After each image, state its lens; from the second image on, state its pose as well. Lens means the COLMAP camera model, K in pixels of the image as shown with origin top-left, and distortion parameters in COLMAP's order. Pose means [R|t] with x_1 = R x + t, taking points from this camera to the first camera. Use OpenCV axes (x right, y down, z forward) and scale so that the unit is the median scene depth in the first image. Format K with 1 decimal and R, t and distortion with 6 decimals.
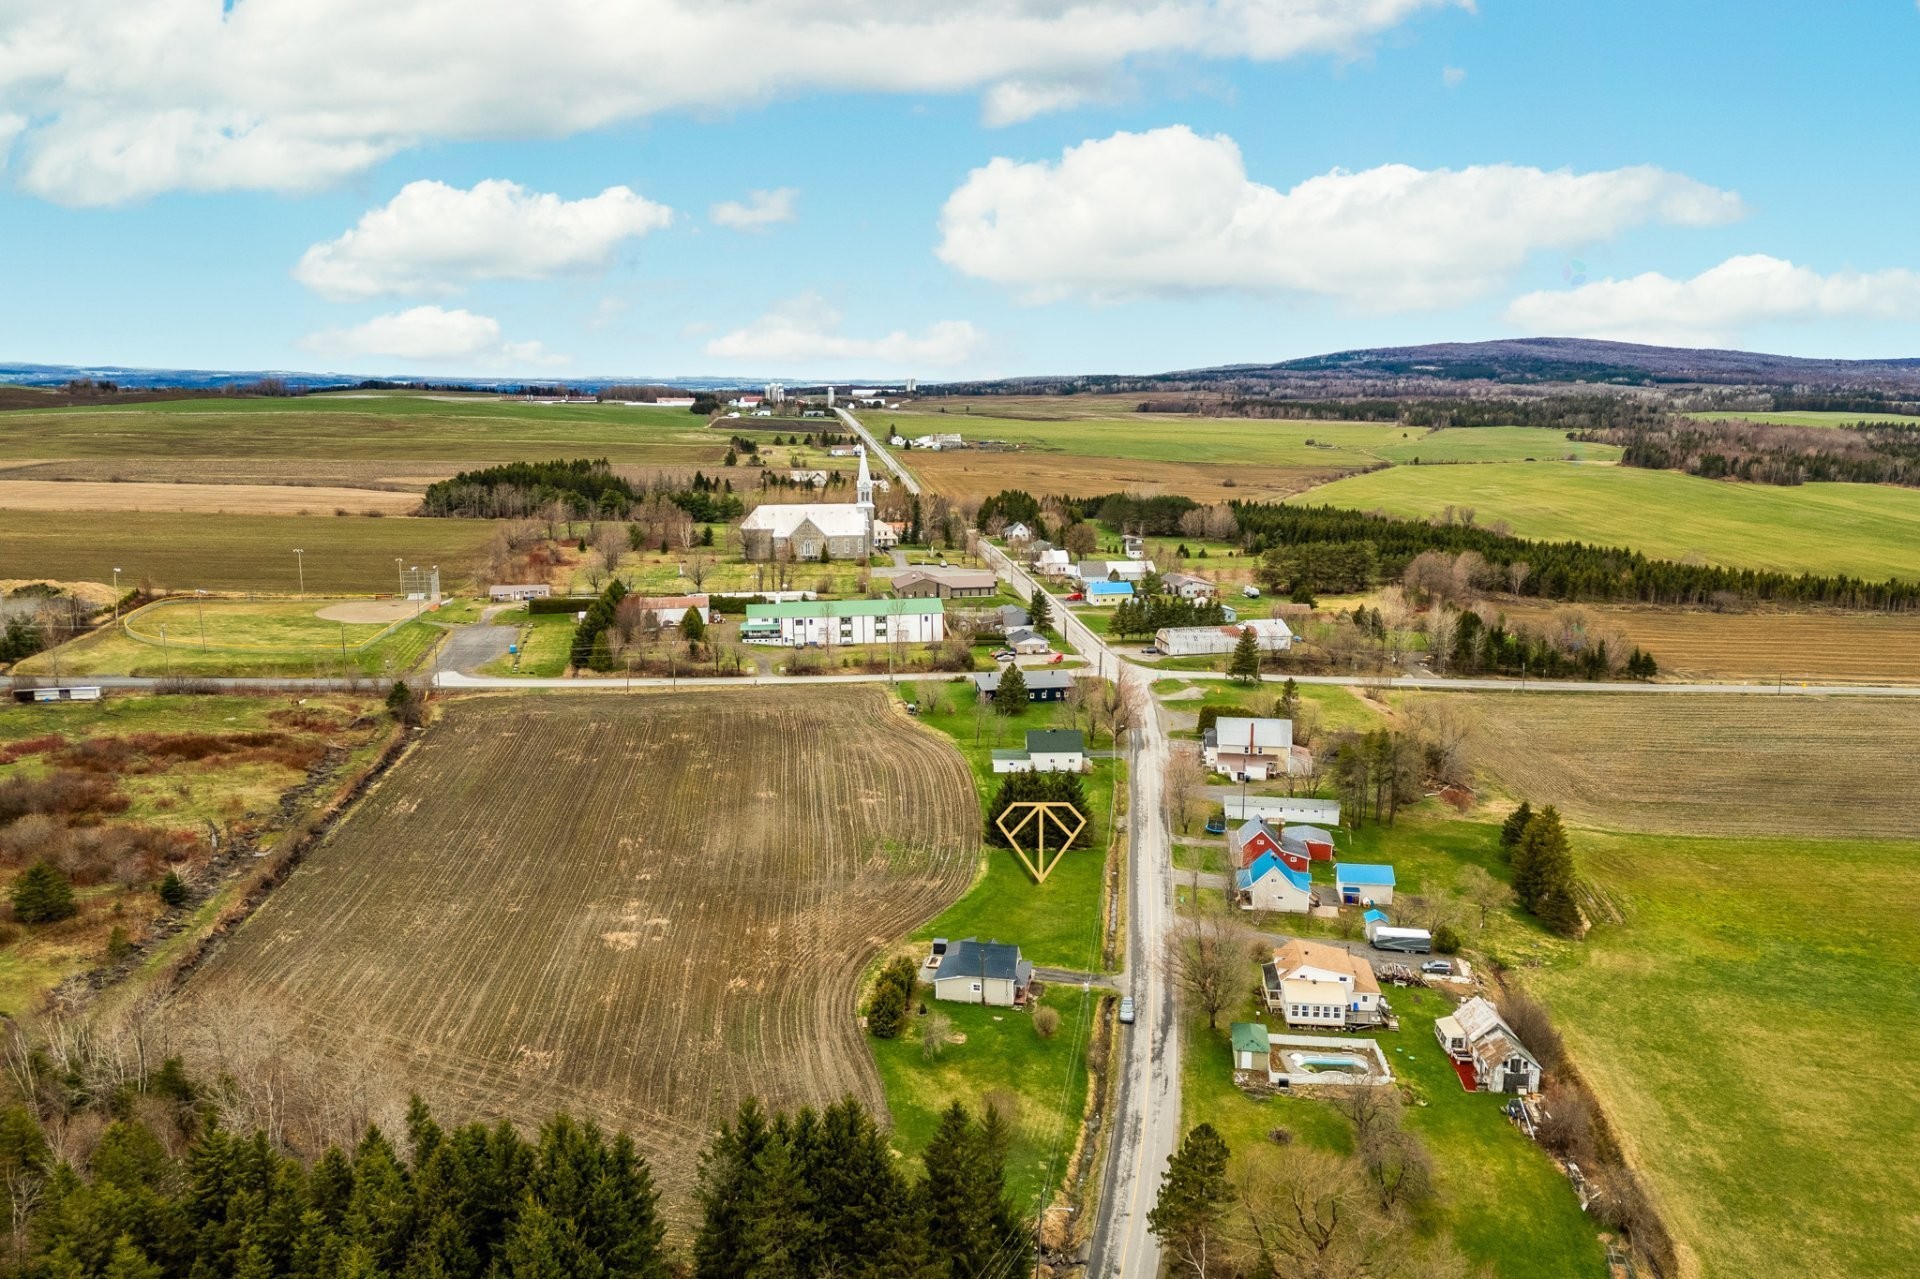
lens RADIAL K [[1343.3, 0, 960.7], [0, 1343.3, 675.7], [0, 0, 1]] dist [0.090043, -0.083234]
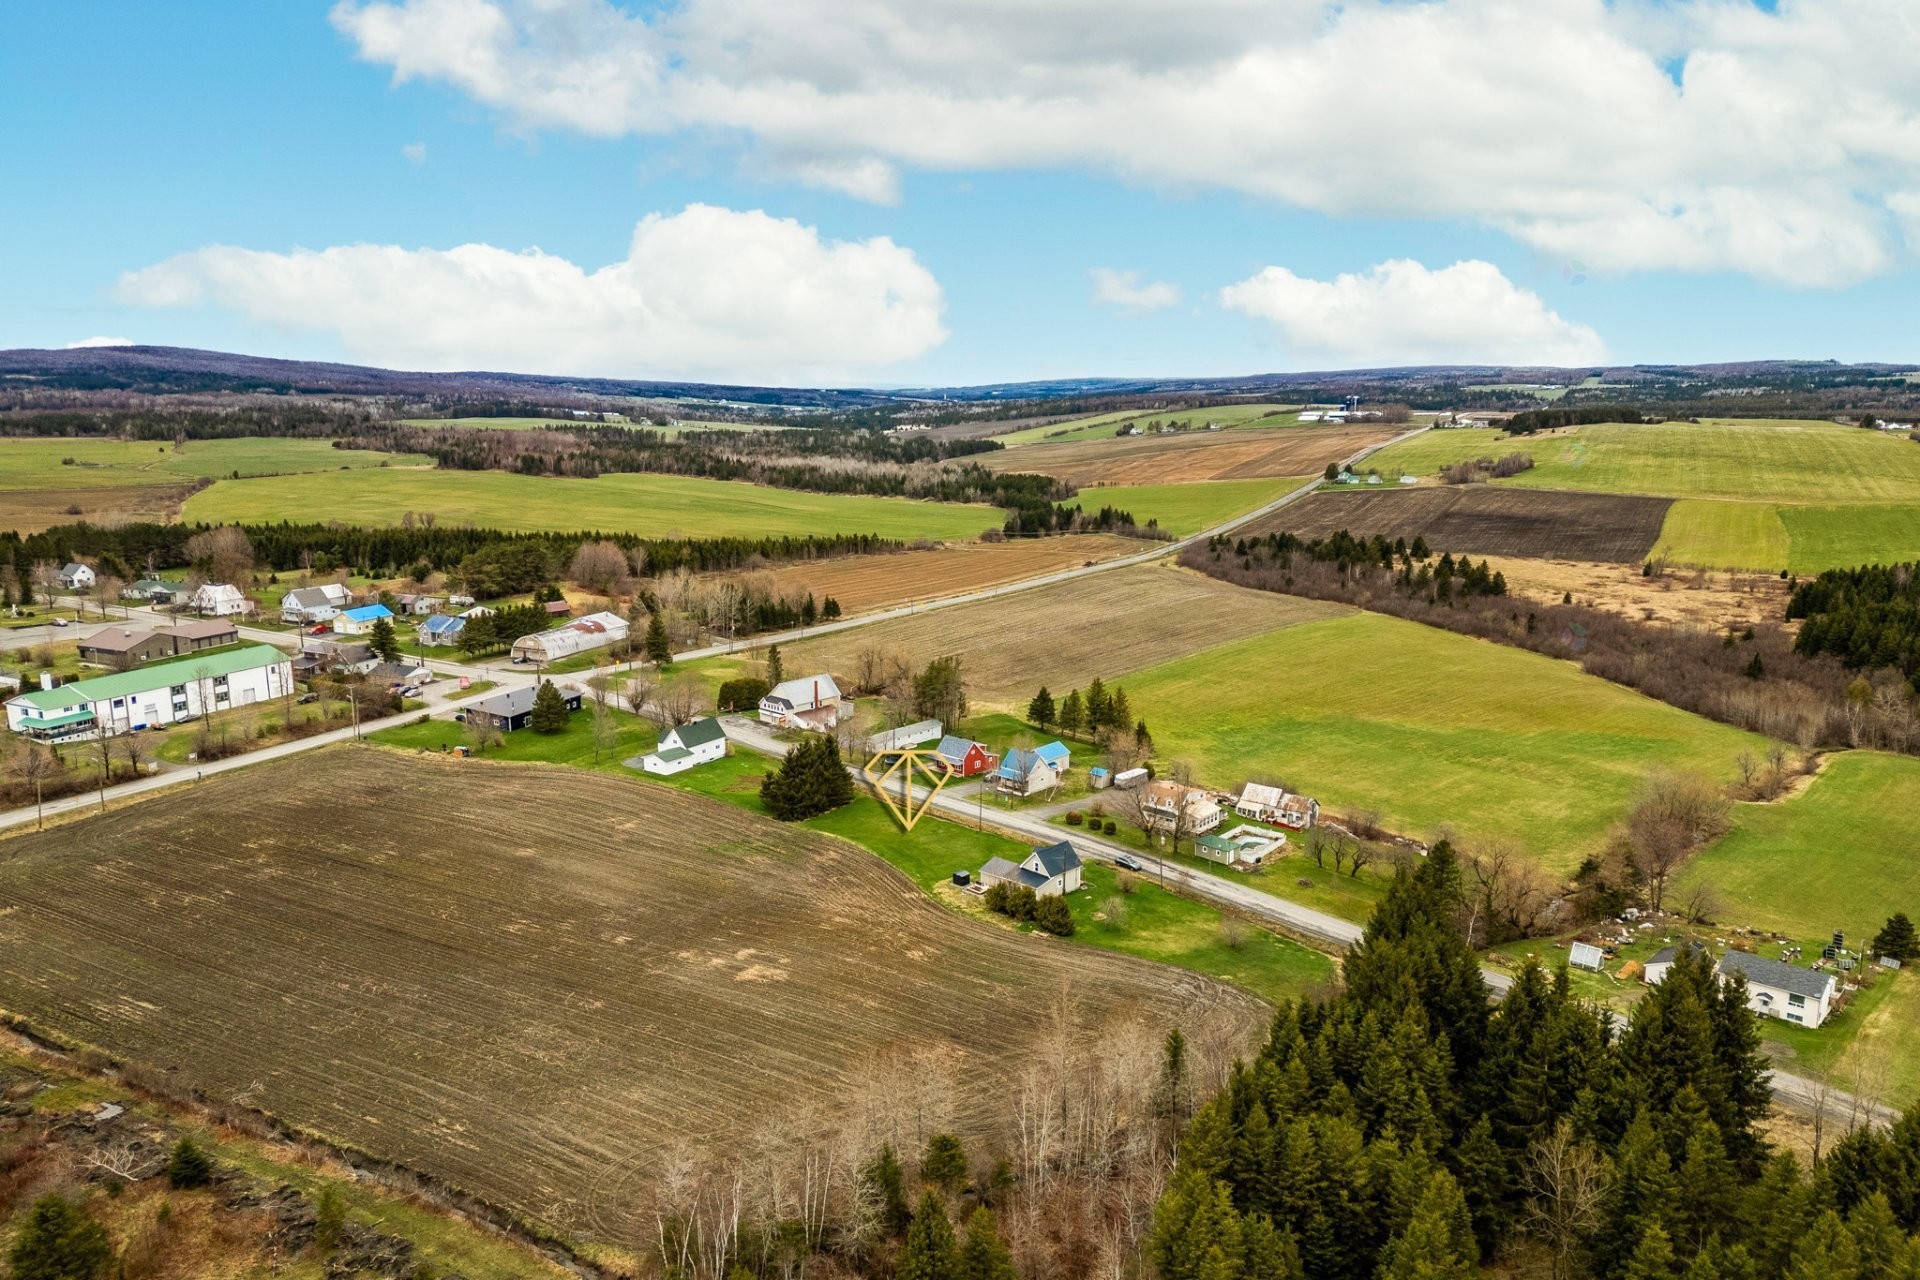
lens RADIAL K [[1343.3, 0, 960.7], [0, 1343.3, 676.2], [0, 0, 1]] dist [0.090043, -0.083234]
pose [[0.581001, -0.181224, 0.793471, -0.451265], [0.187147, 0.978520, 0.086453, -0.032394], [-0.792094, 0.098266, 0.602437, 0.155923]]
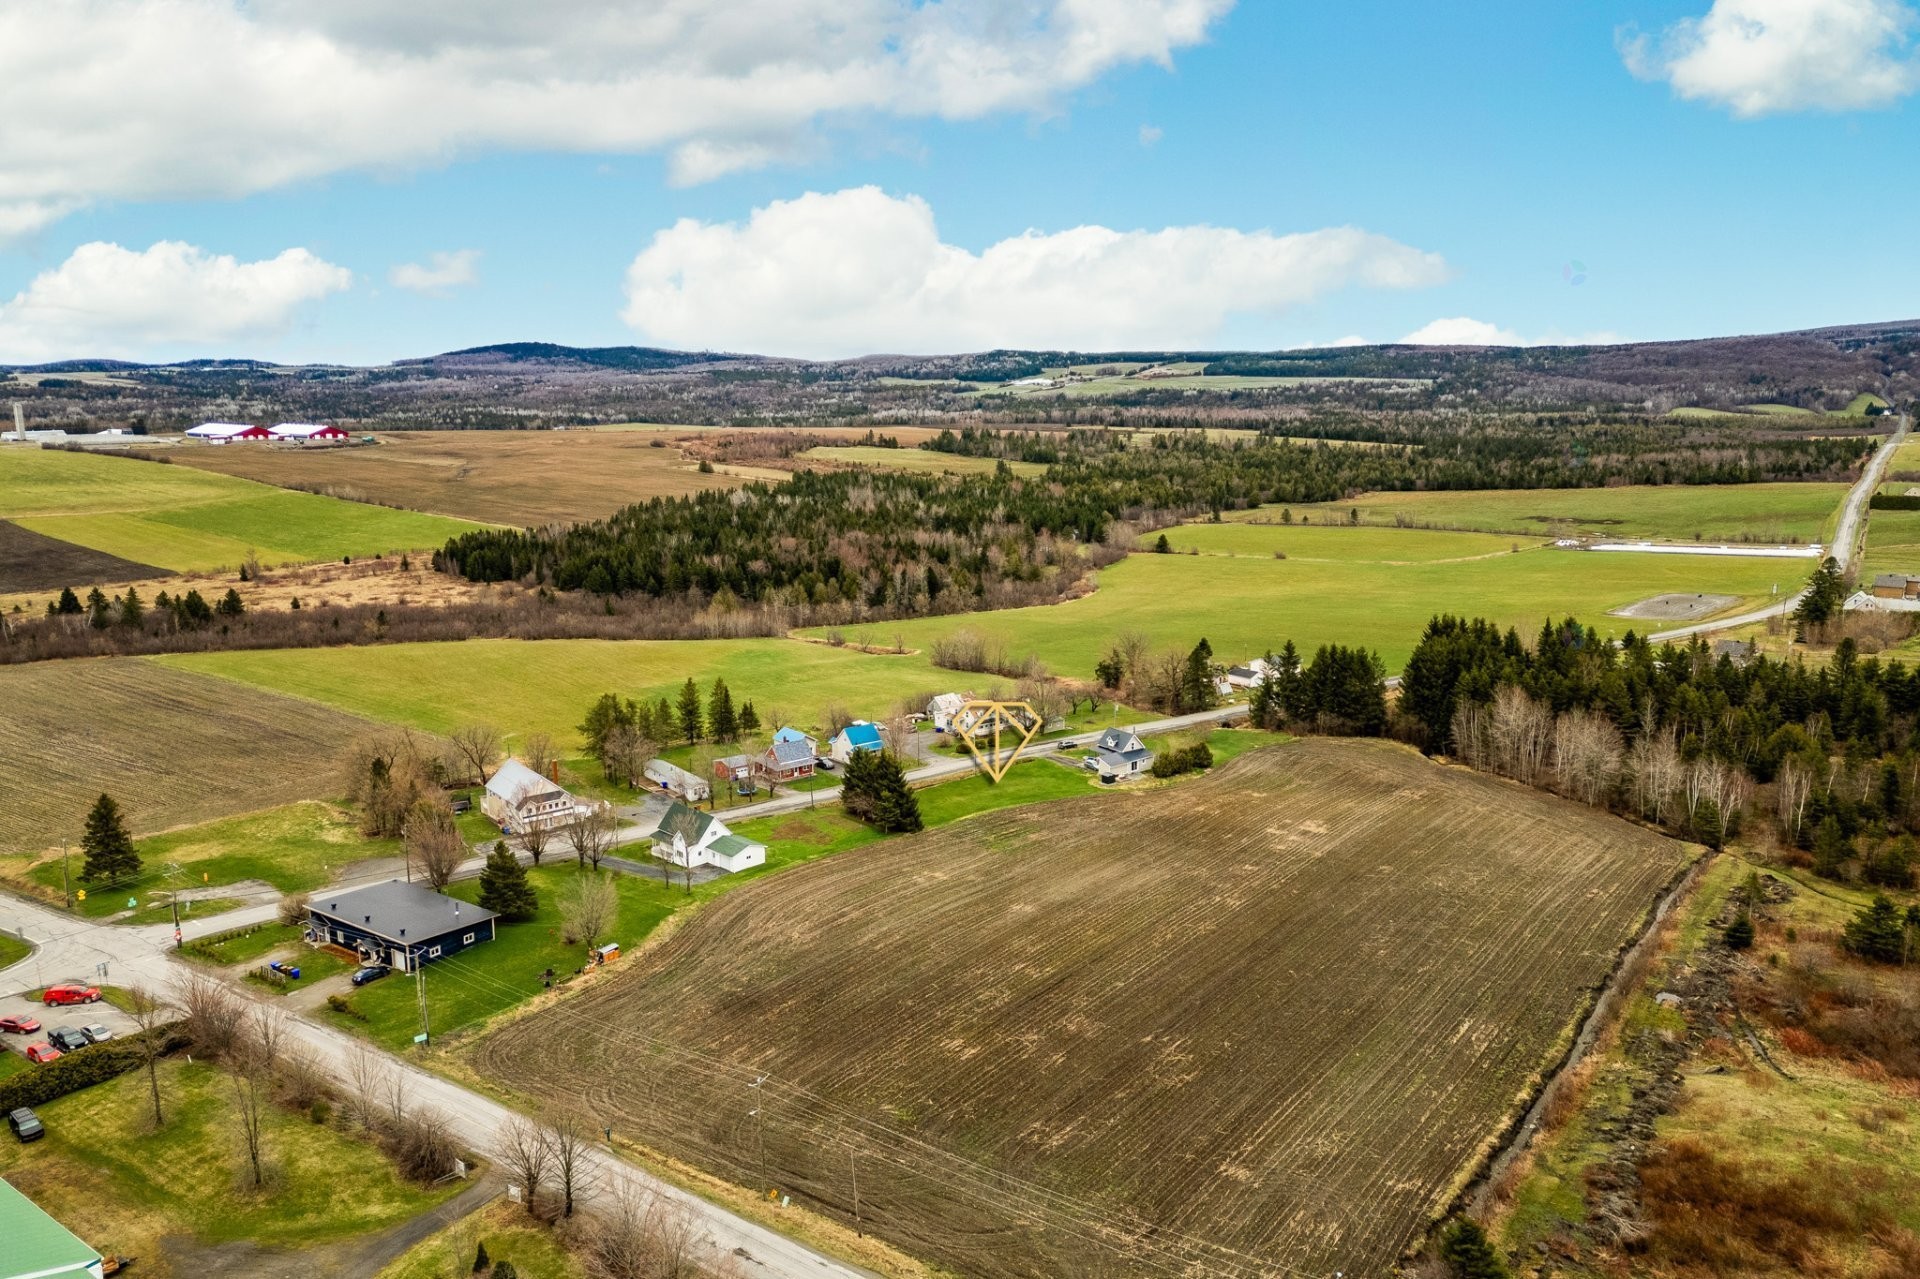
lens RADIAL K [[1309.6, 0, 940.0], [0, 1309.6, 725.9], [0, 0, 1]] dist [0.067615, -0.063695]
pose [[-0.709742, -0.173882, 0.682665, -0.417481], [0.165416, 0.900829, 0.401428, -0.219218], [-0.684766, 0.397834, -0.610594, 0.992667]]
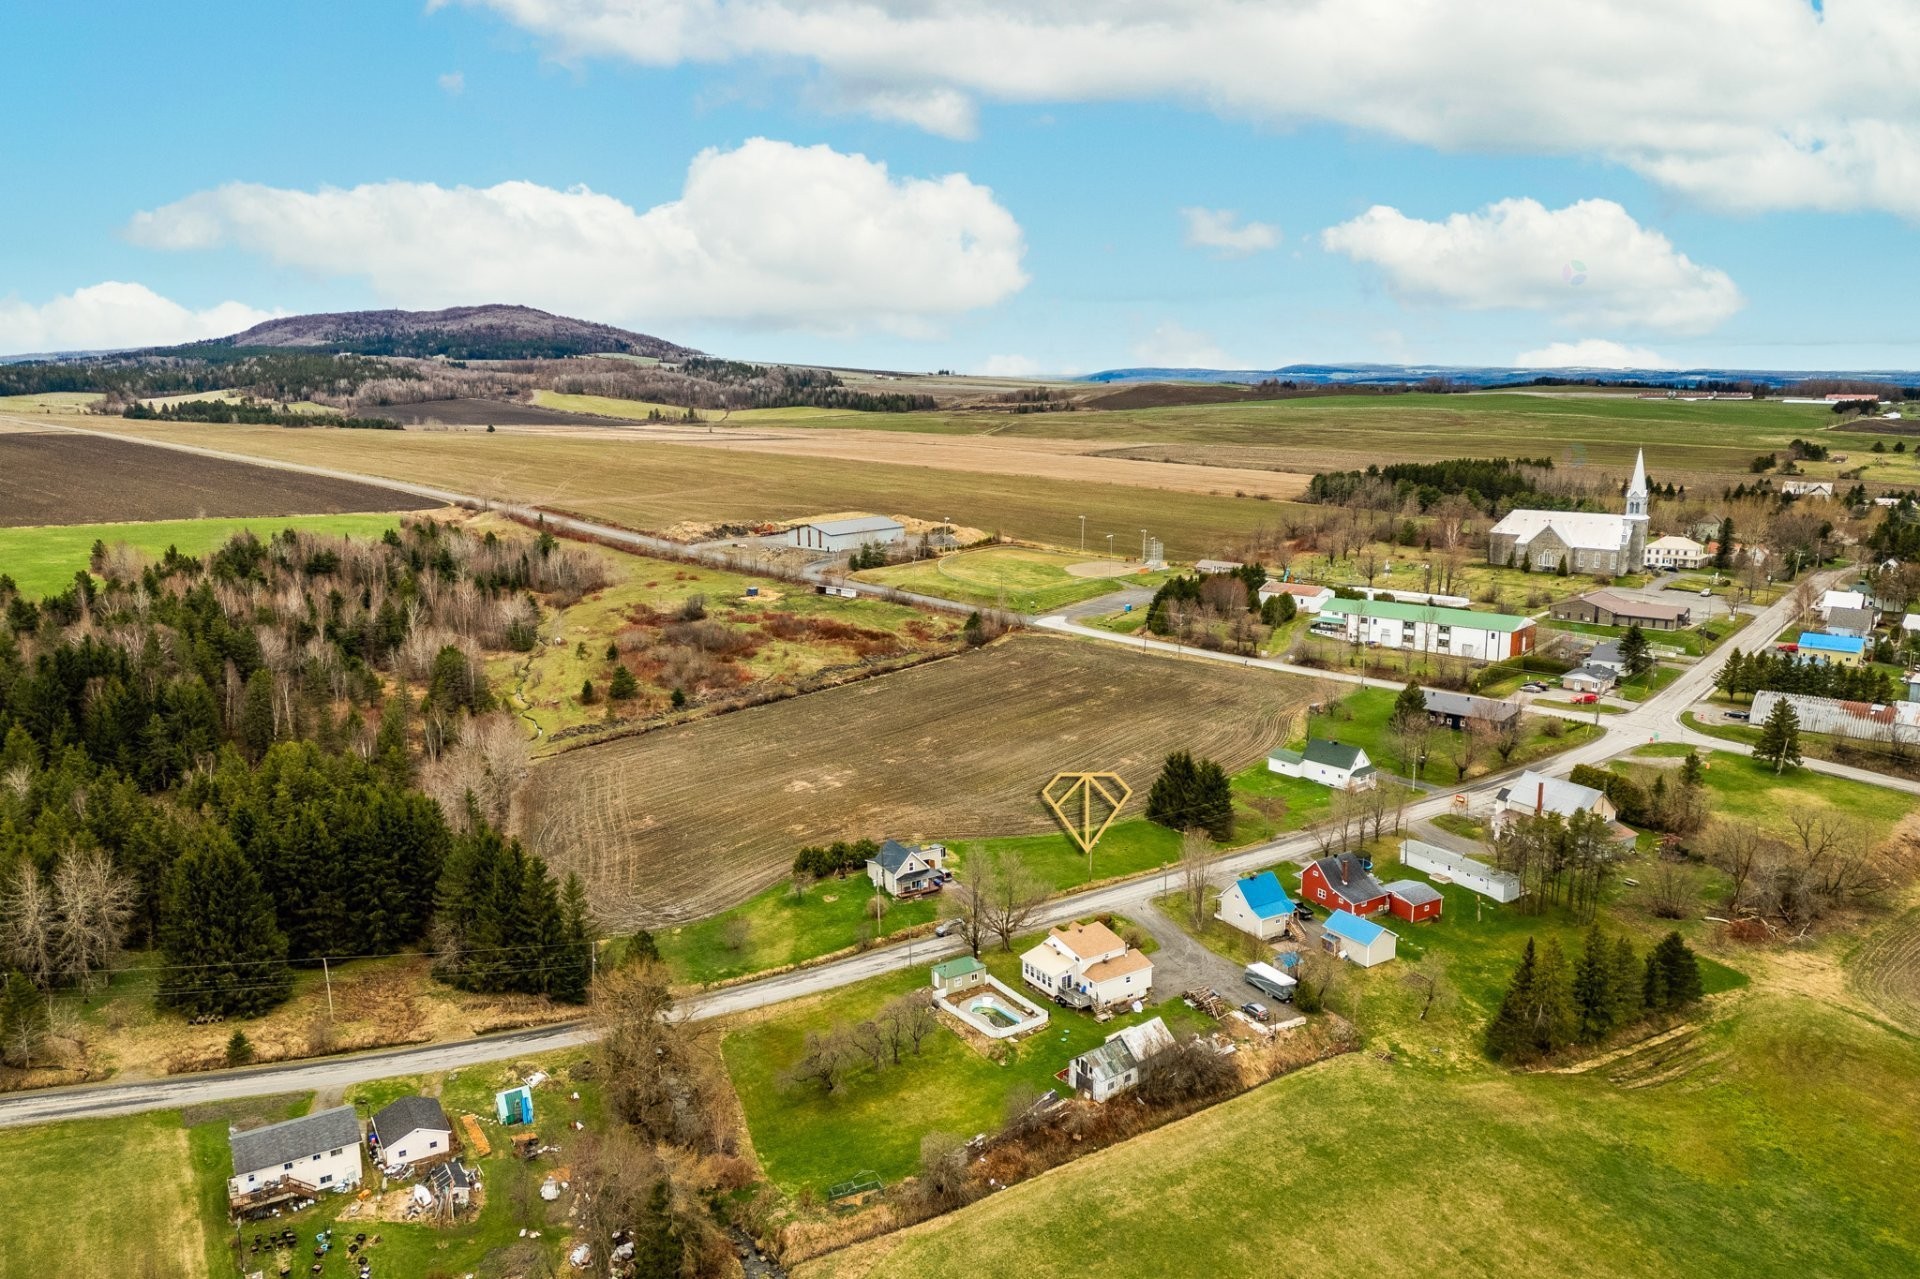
lens RADIAL K [[1343.3, 0, 960.7], [0, 1343.3, 675.7], [0, 0, 1]] dist [0.090043, -0.083234]
pose [[0.636485, 0.168968, -0.752554, 0.457426], [-0.166082, 0.982845, 0.080208, -0.029742], [0.753196, 0.073934, 0.653628, 0.105871]]
